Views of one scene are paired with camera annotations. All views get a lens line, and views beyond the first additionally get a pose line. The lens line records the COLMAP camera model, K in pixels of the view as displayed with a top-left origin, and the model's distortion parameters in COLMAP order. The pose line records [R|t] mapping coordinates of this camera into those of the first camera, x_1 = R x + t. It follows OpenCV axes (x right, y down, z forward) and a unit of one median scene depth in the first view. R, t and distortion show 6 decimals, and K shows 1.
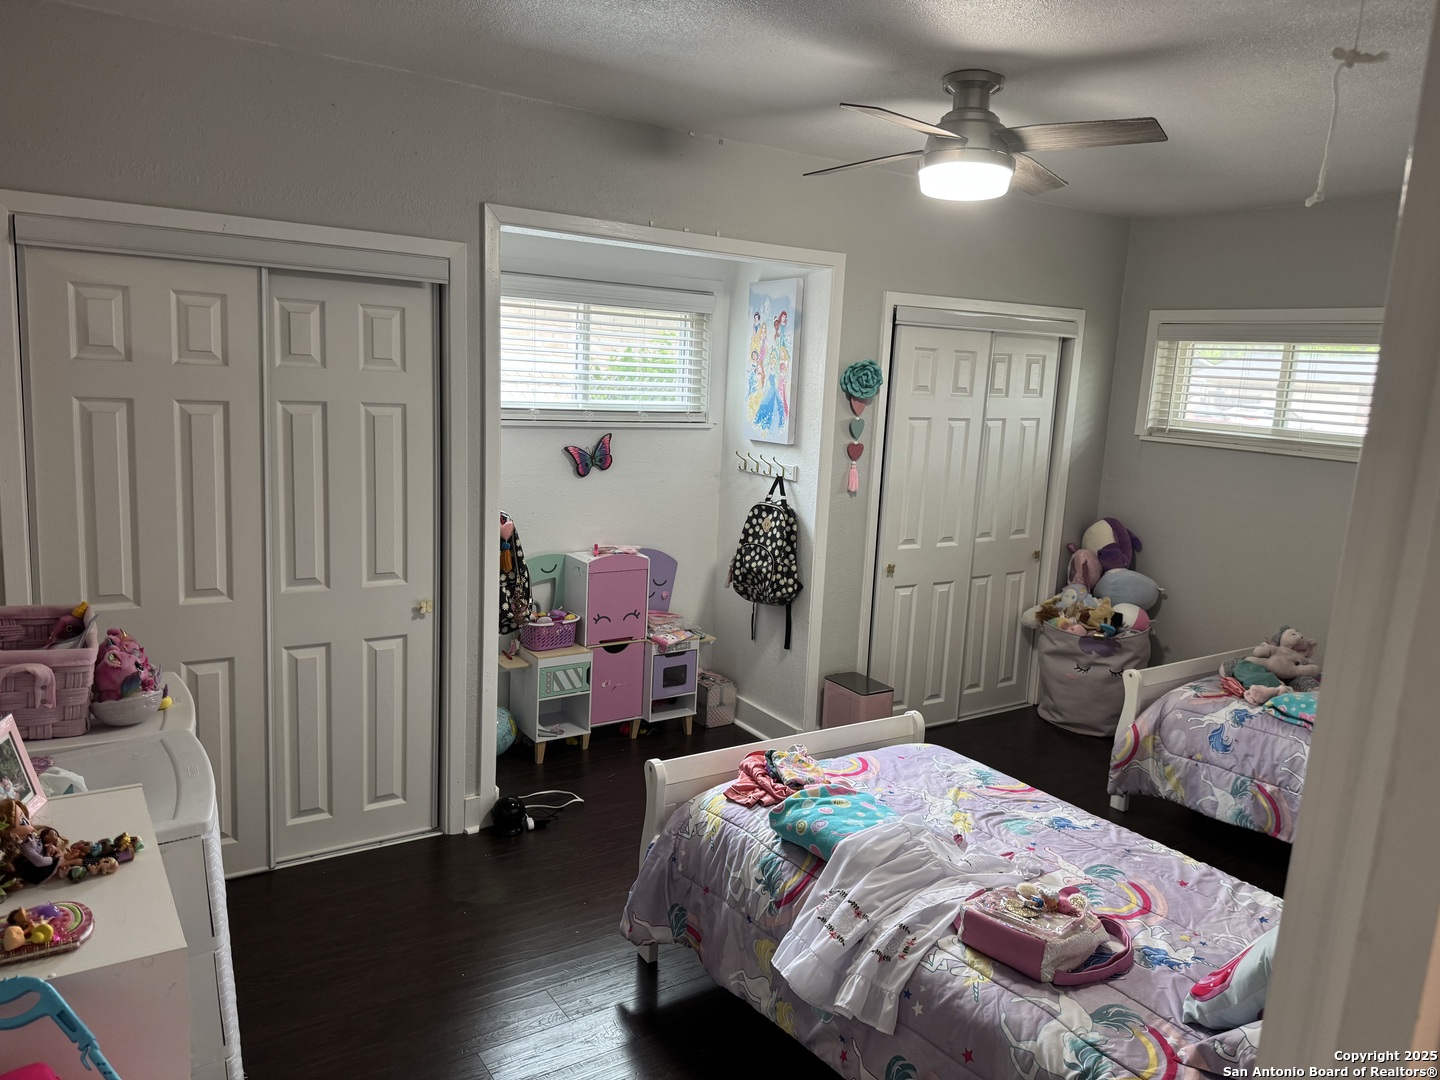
lens RADIAL K [[1012.5, 0, 725.3], [0, 1012.5, 537.9], [0, 0, 1]] dist [0.134530, -0.216121]
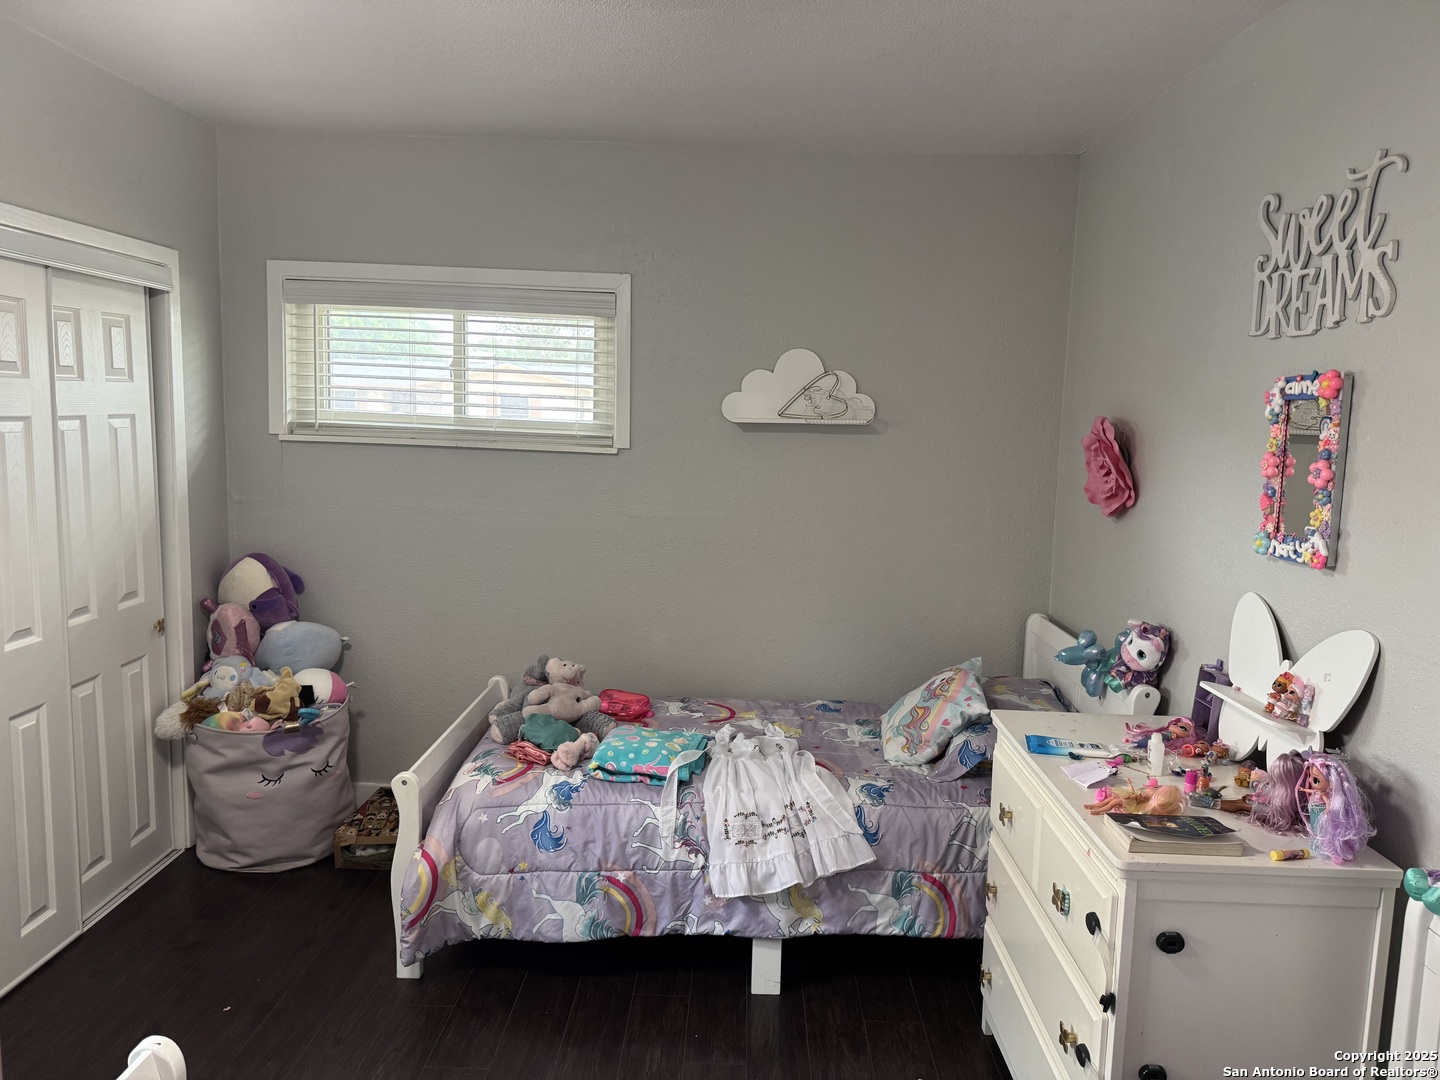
lens RADIAL K [[1012.5, 0, 725.3], [0, 1012.5, 537.9], [0, 0, 1]] dist [0.134530, -0.216121]
pose [[0.579194, -0.135918, 0.803779, -0.006523], [0.139652, 0.987970, 0.066433, -0.040483], [-0.803139, 0.073772, 0.591207, 0.413929]]
